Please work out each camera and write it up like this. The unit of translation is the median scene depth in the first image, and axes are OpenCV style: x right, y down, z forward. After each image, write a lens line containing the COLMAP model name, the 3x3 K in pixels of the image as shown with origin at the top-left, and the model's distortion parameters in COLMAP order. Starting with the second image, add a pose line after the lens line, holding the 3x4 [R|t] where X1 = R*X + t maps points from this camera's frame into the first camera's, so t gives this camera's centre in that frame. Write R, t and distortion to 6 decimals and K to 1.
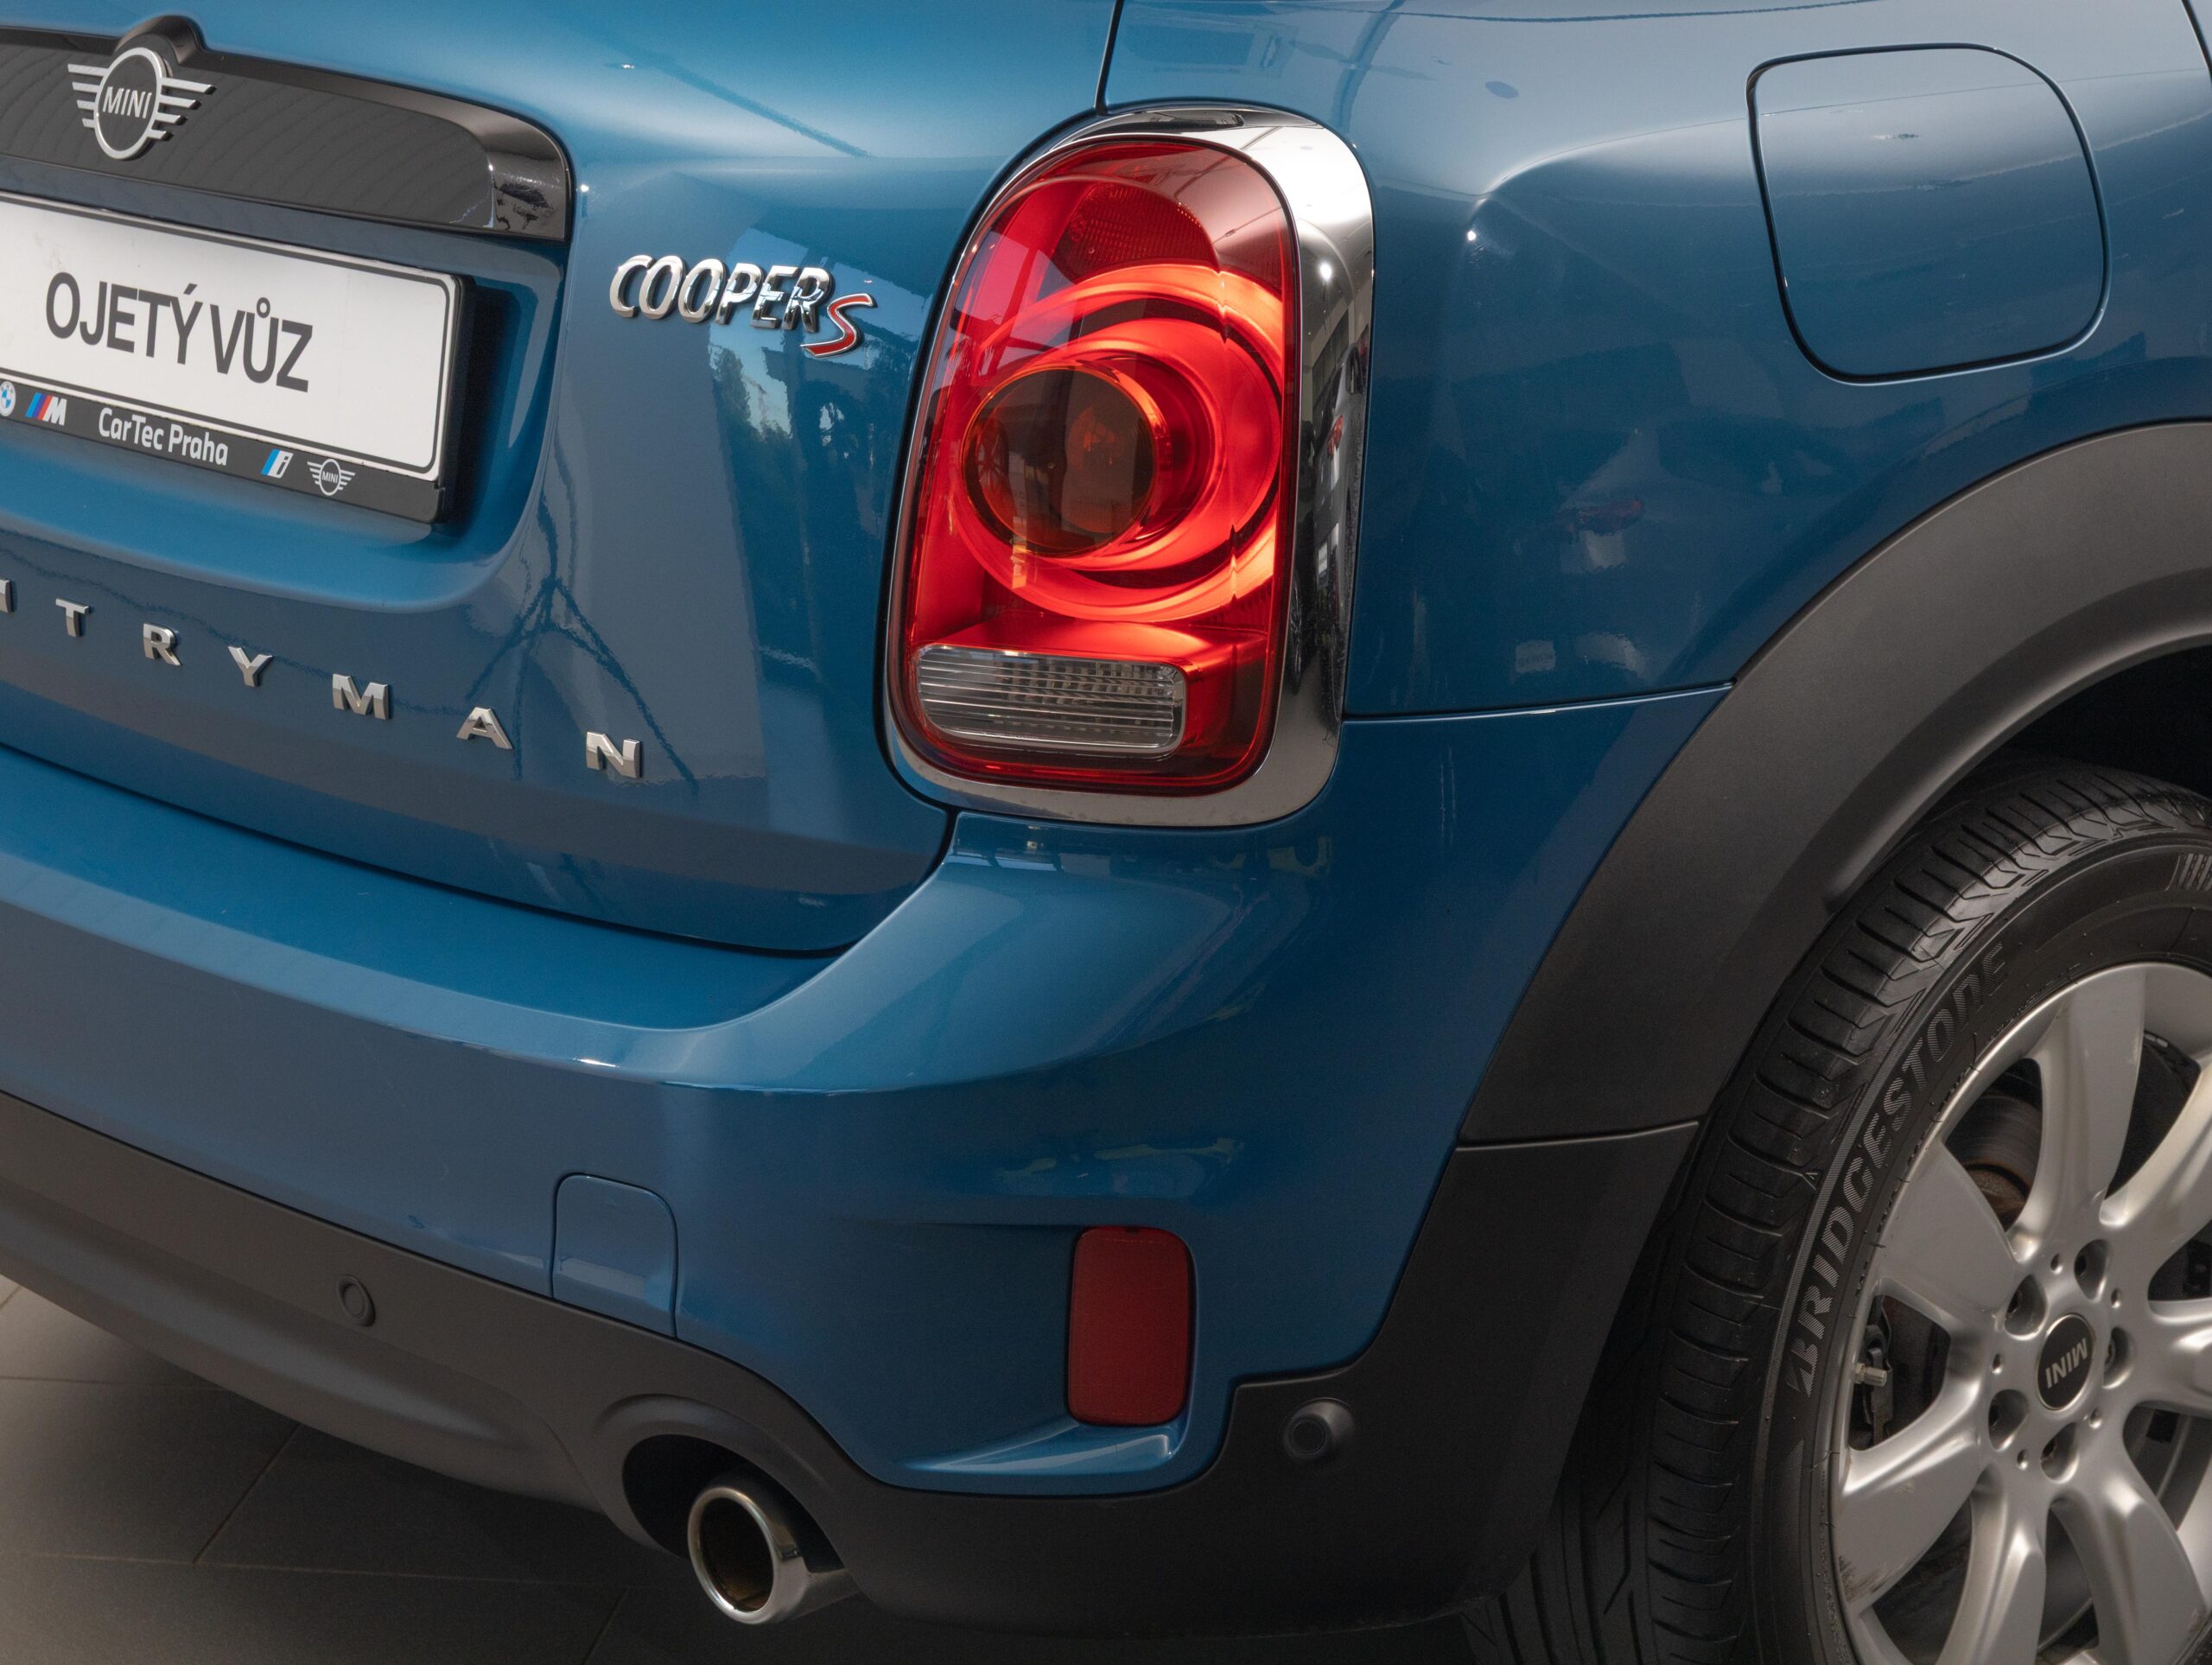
lens RADIAL K [[5025.0, 0, 1106.0], [0, 5025.0, 832.5], [0, 0, 1]] dist [-0.080460, -0.397919]
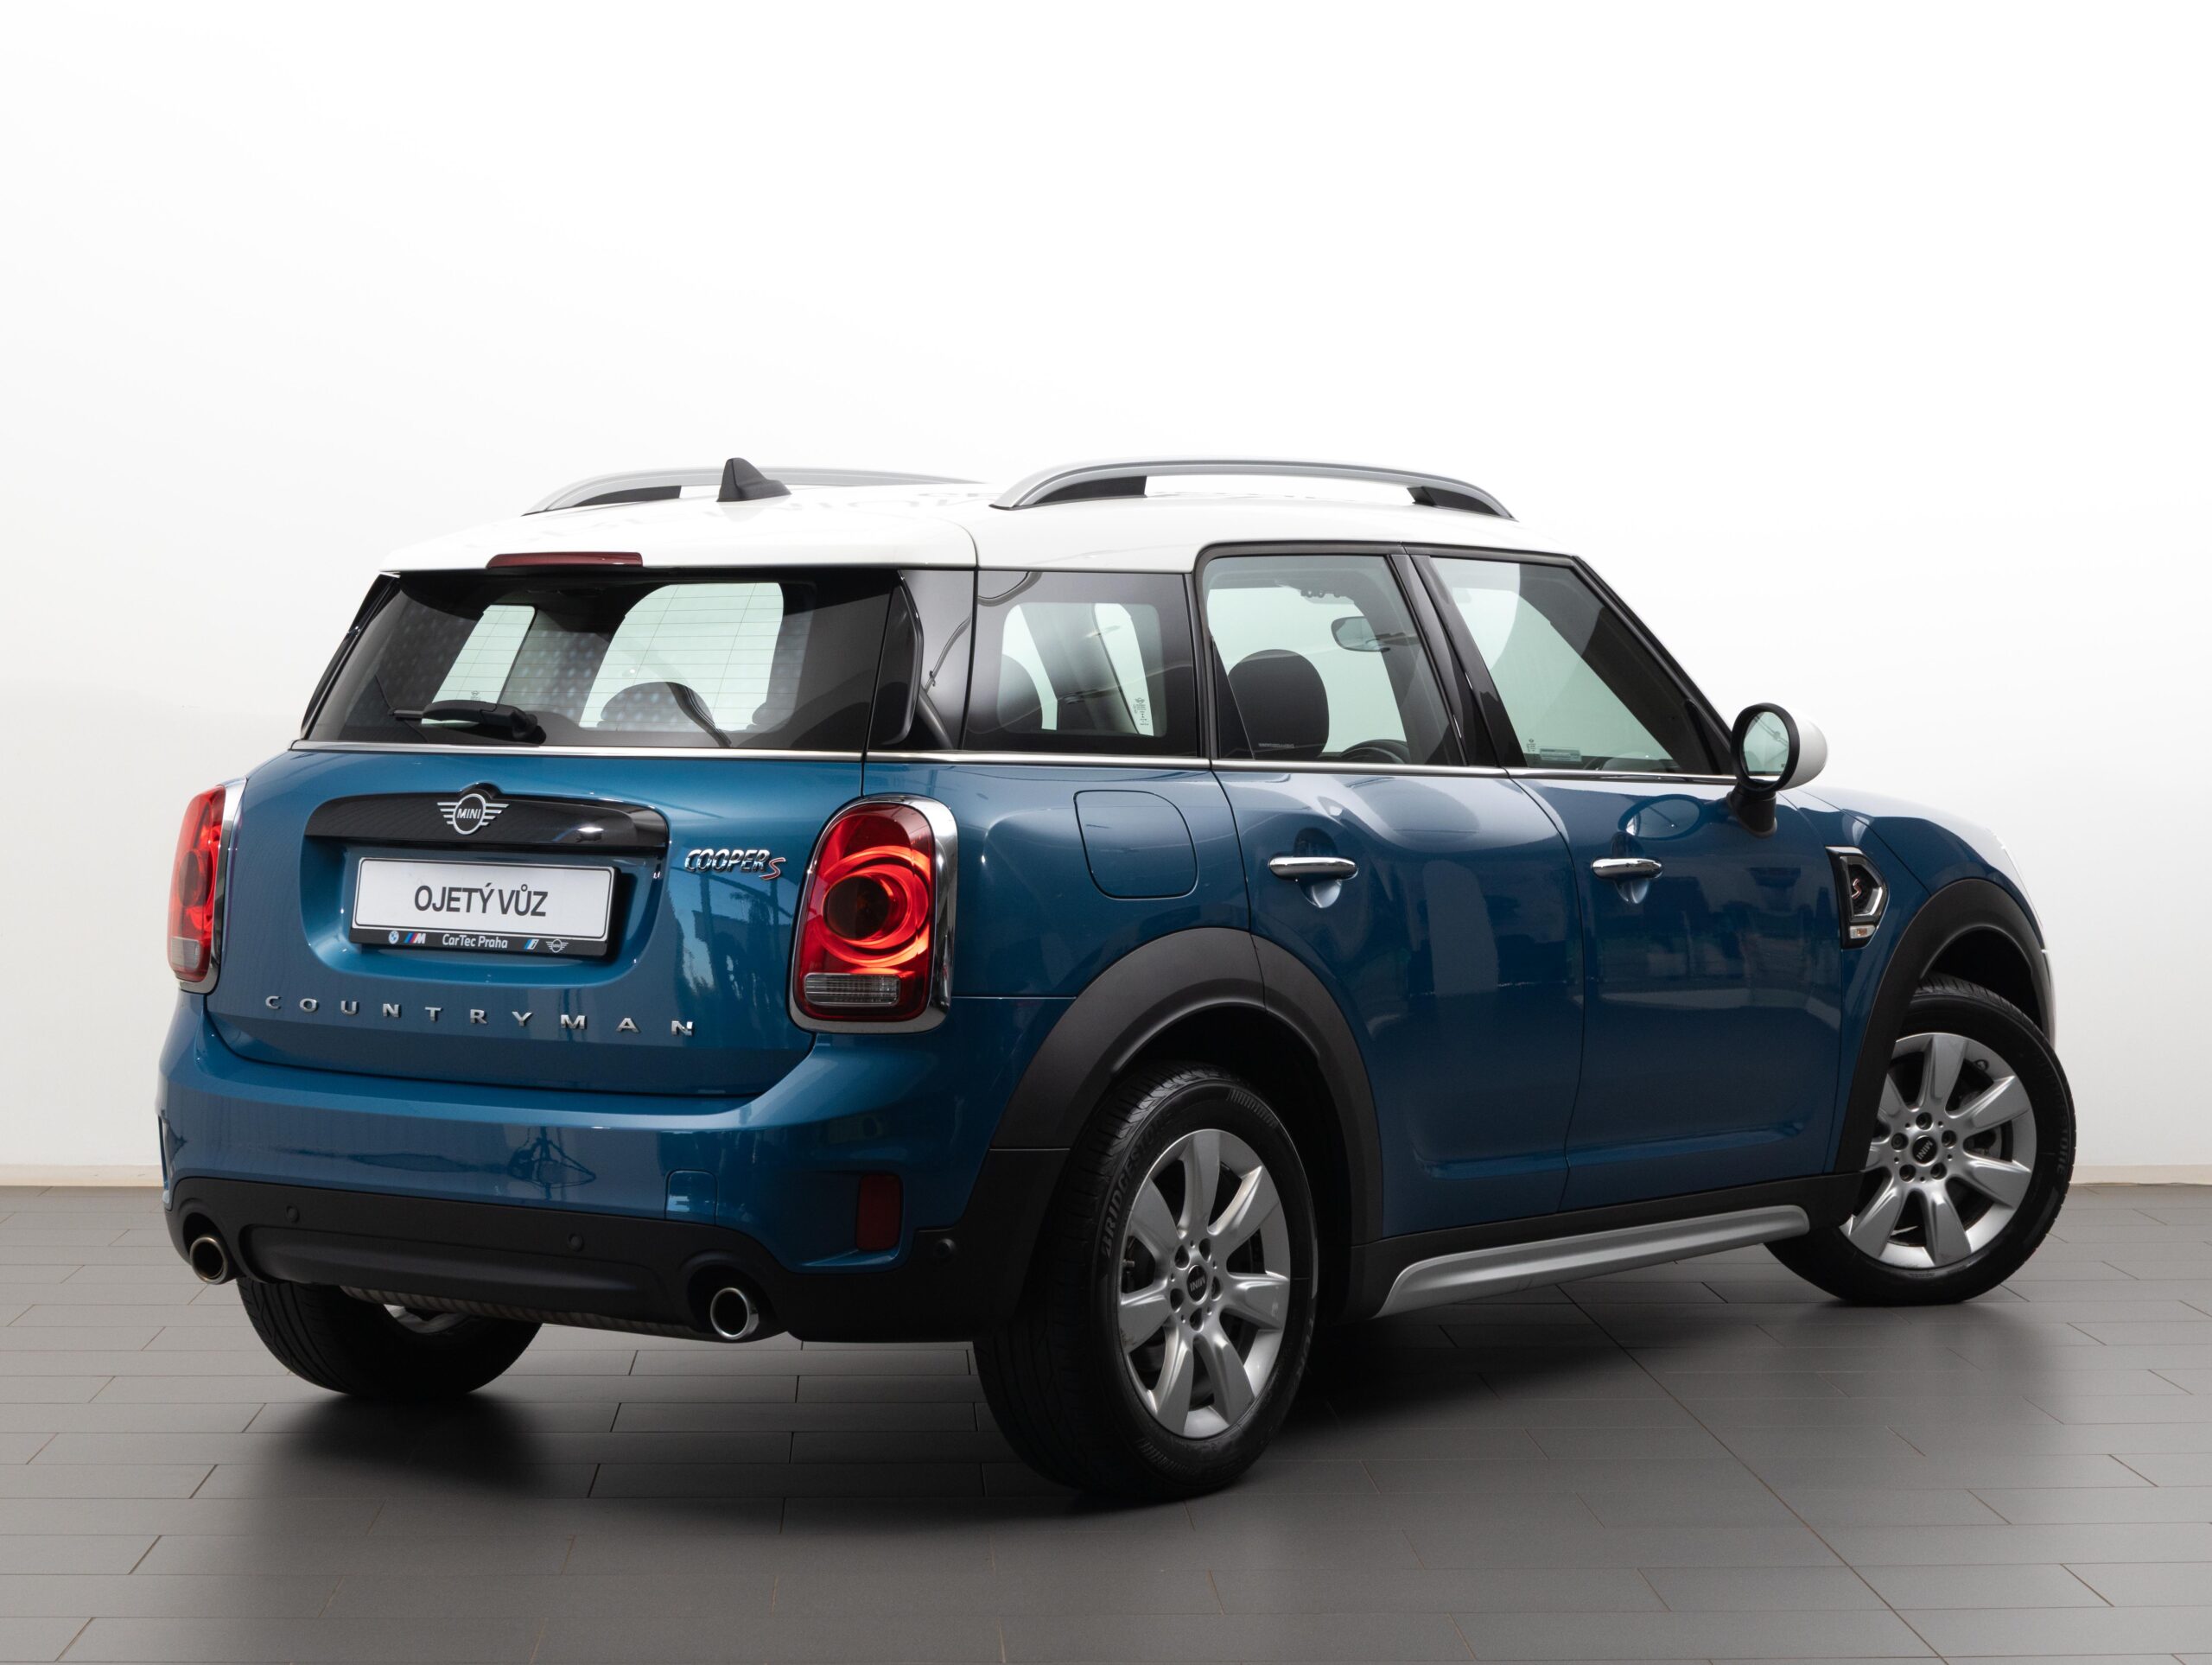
lens RADIAL K [[5025.0, 0, 1106.0], [0, 5025.0, 832.5], [0, 0, 1]] dist [-0.080460, -0.397919]
pose [[0.982271, 0.009620, 0.187218, -0.365878], [0.036109, 0.970271, -0.239312, 0.521348], [-0.183954, 0.241830, 0.952722, -1.627623]]
